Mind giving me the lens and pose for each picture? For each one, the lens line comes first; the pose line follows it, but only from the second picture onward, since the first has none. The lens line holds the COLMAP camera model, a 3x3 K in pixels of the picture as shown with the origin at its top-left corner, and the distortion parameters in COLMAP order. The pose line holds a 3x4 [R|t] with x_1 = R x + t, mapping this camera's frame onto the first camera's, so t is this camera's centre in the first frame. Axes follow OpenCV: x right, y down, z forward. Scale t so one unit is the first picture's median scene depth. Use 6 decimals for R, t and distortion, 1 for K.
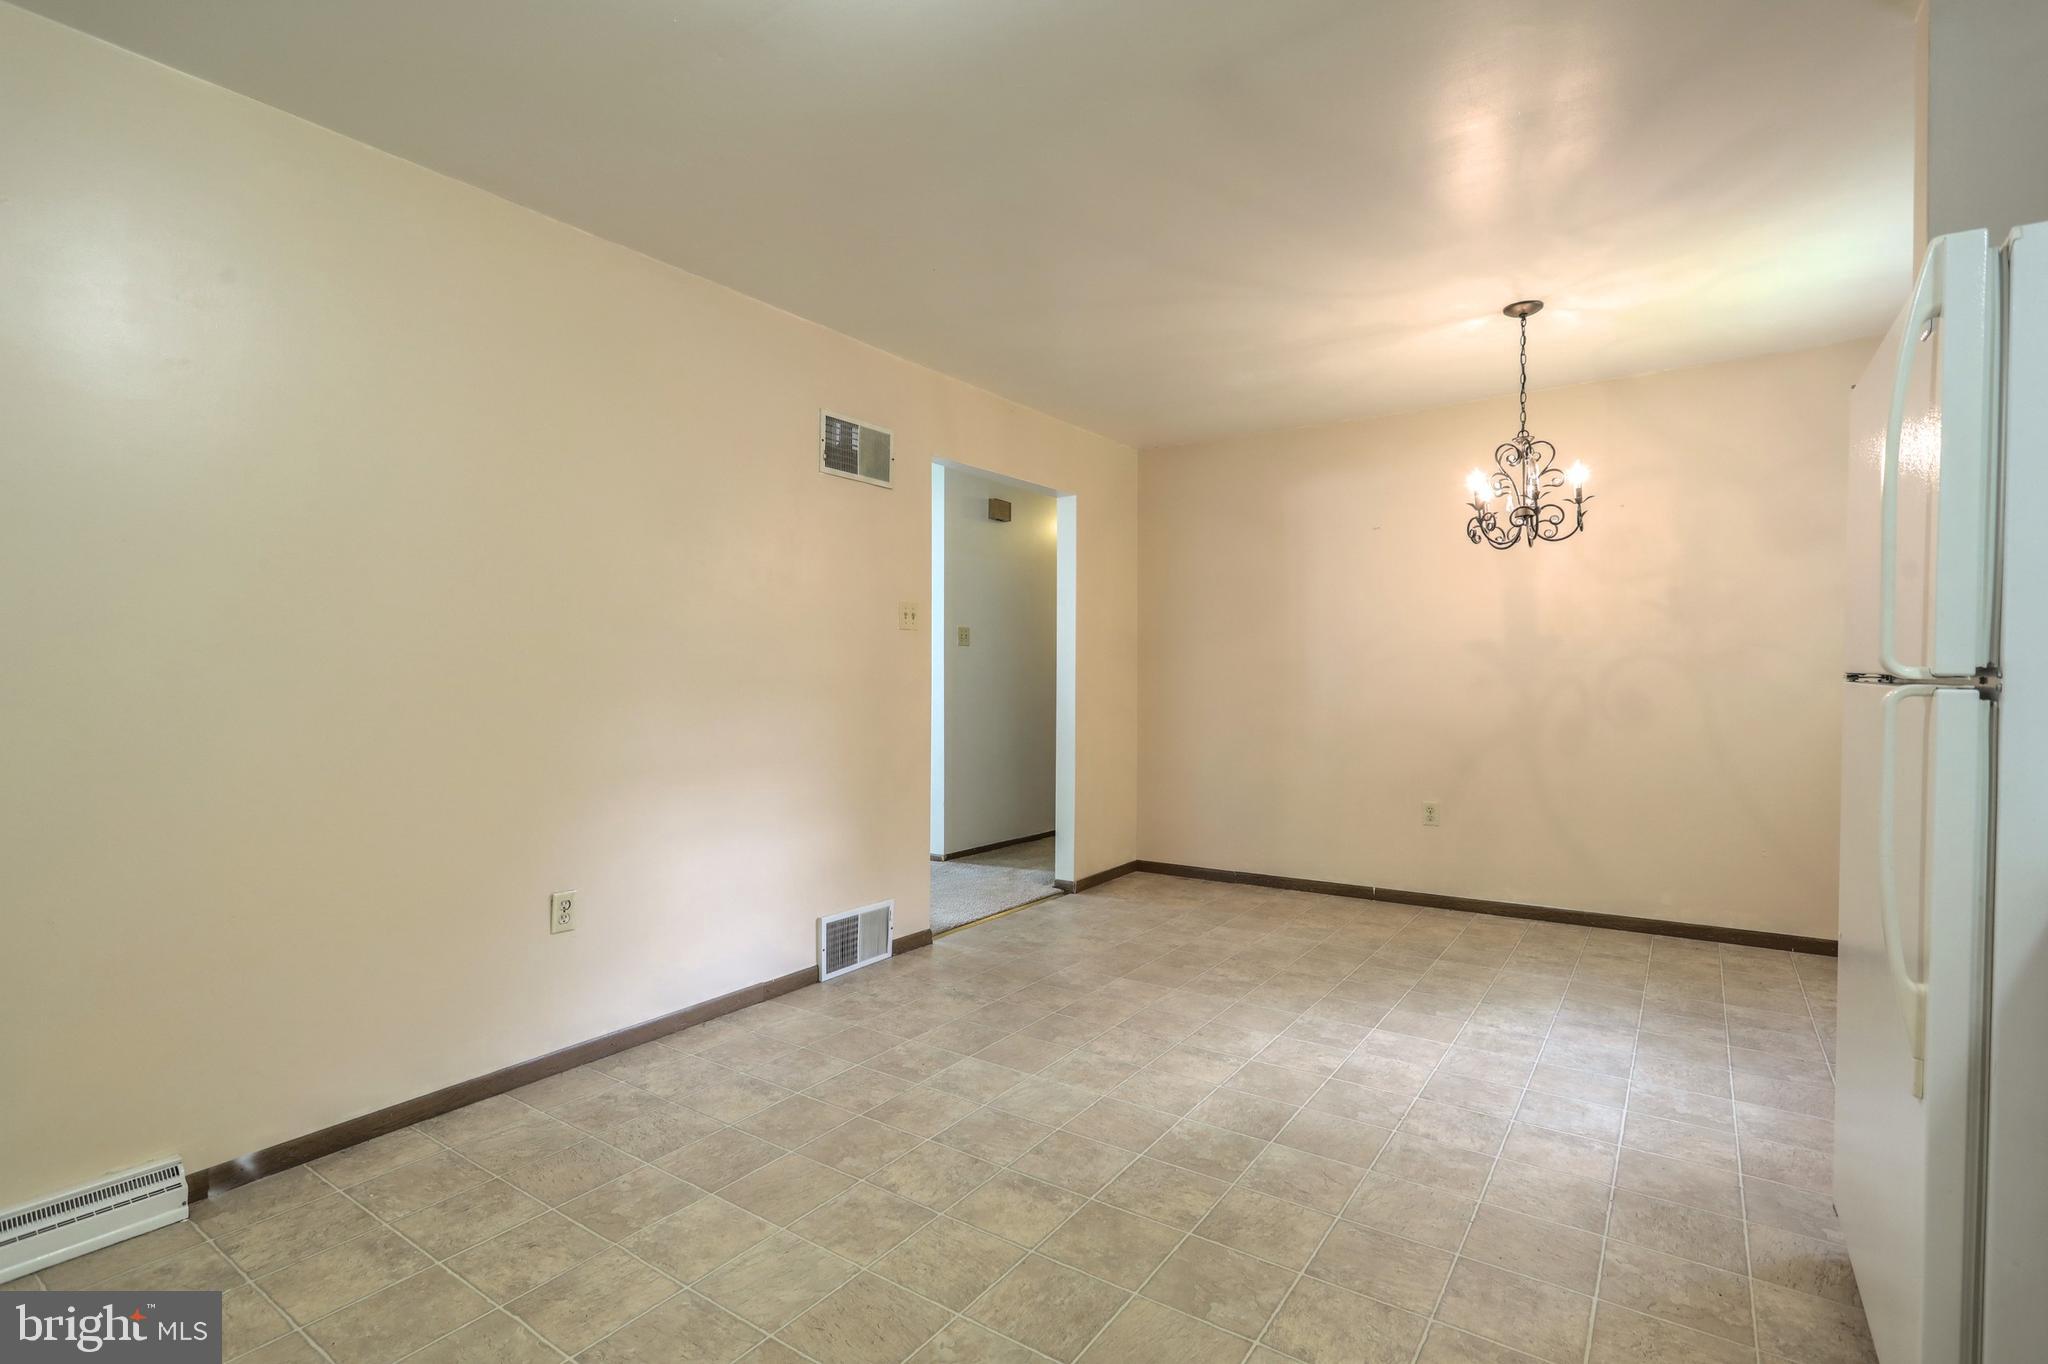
lens RADIAL K [[967.4, 0, 1018.3], [0, 967.4, 683.2], [0, 0, 1]] dist [-0.004309, 0.002718]
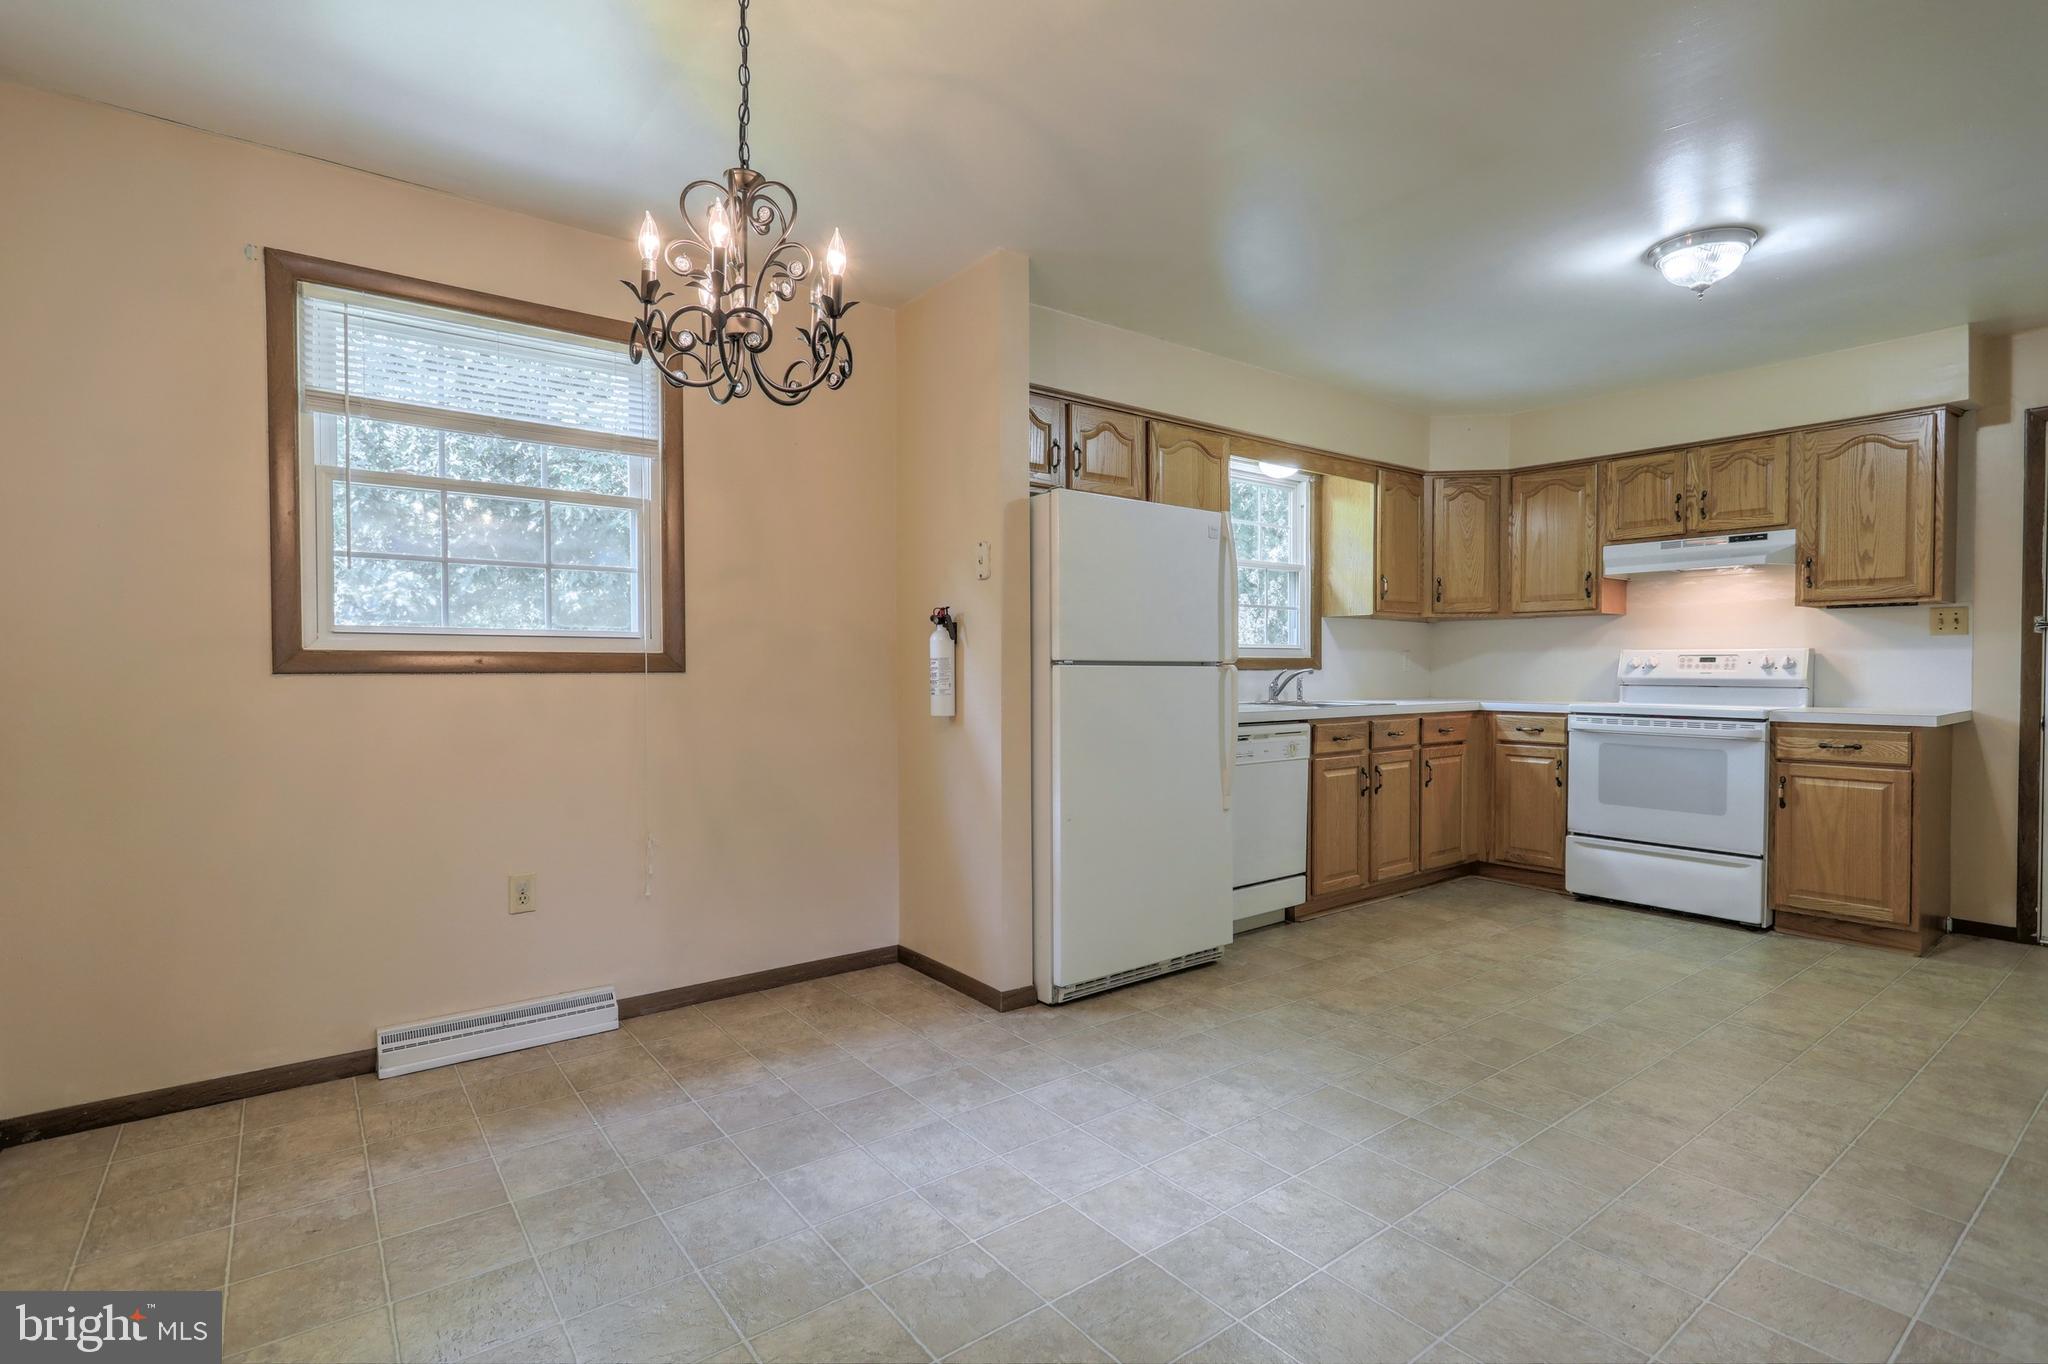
lens RADIAL K [[967.4, 0, 1016.7], [0, 967.4, 683.8], [0, 0, 1]] dist [-0.004309, 0.002718]
pose [[-0.951947, -0.001658, 0.306260, 0.278279], [0.005478, 0.999733, 0.022439, -0.005545], [-0.306215, 0.023039, -0.951683, 1.680828]]
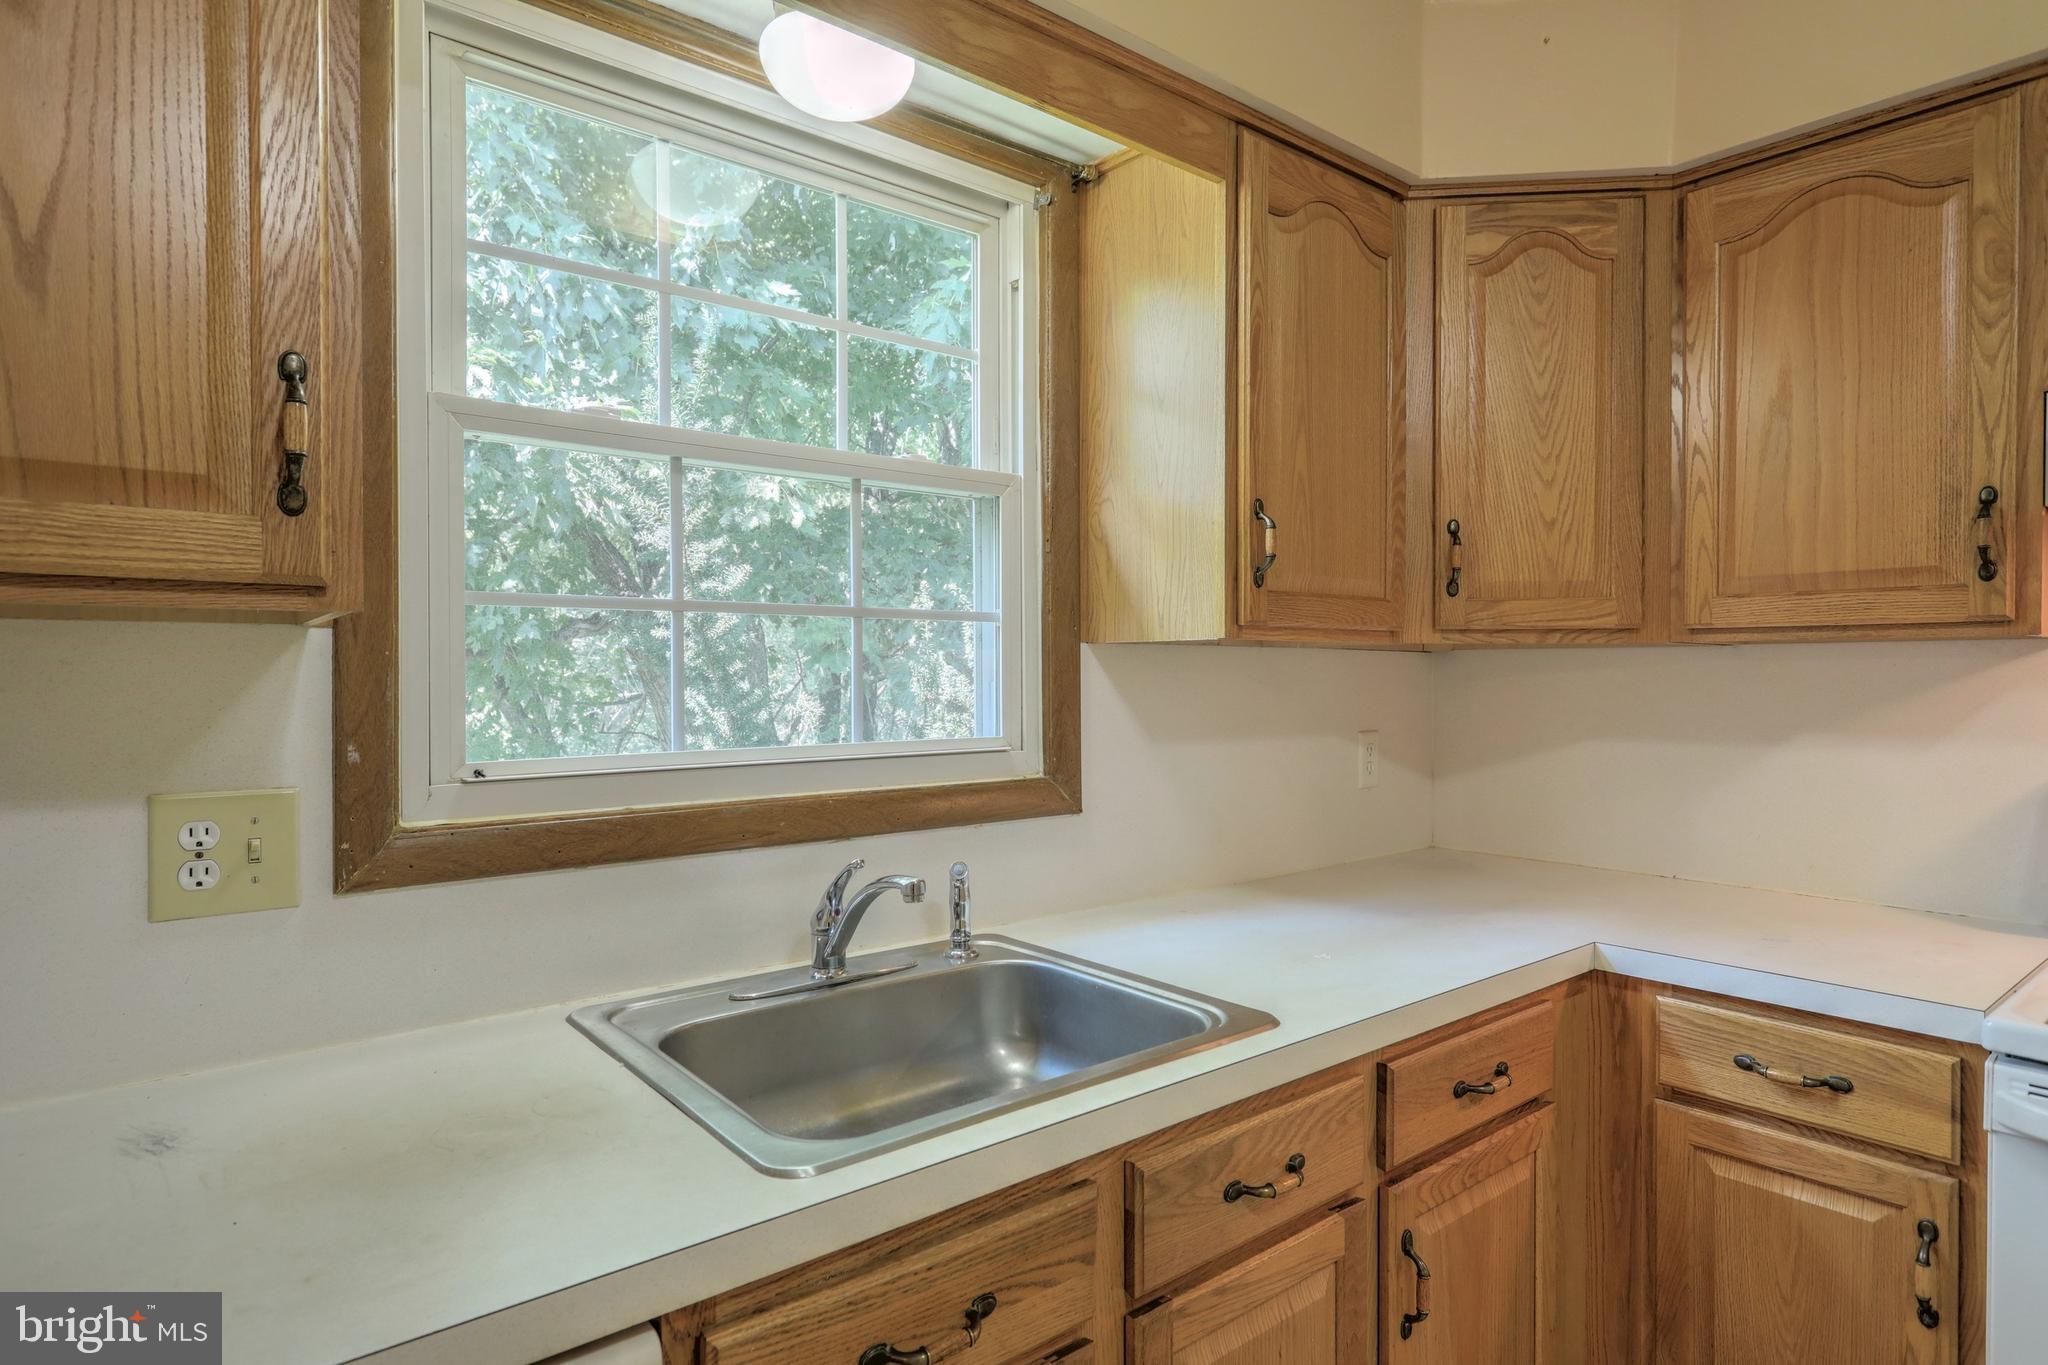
lens RADIAL K [[1109.8, 0, 1016.9], [0, 1109.8, 682.9], [0, 0, 1]] dist [-0.002032, 0.001541]
pose [[-0.961545, 0.001955, 0.274639, 0.149925], [0.005713, 0.999901, 0.012886, -0.071645], [-0.274587, 0.013959, -0.961461, 0.429080]]
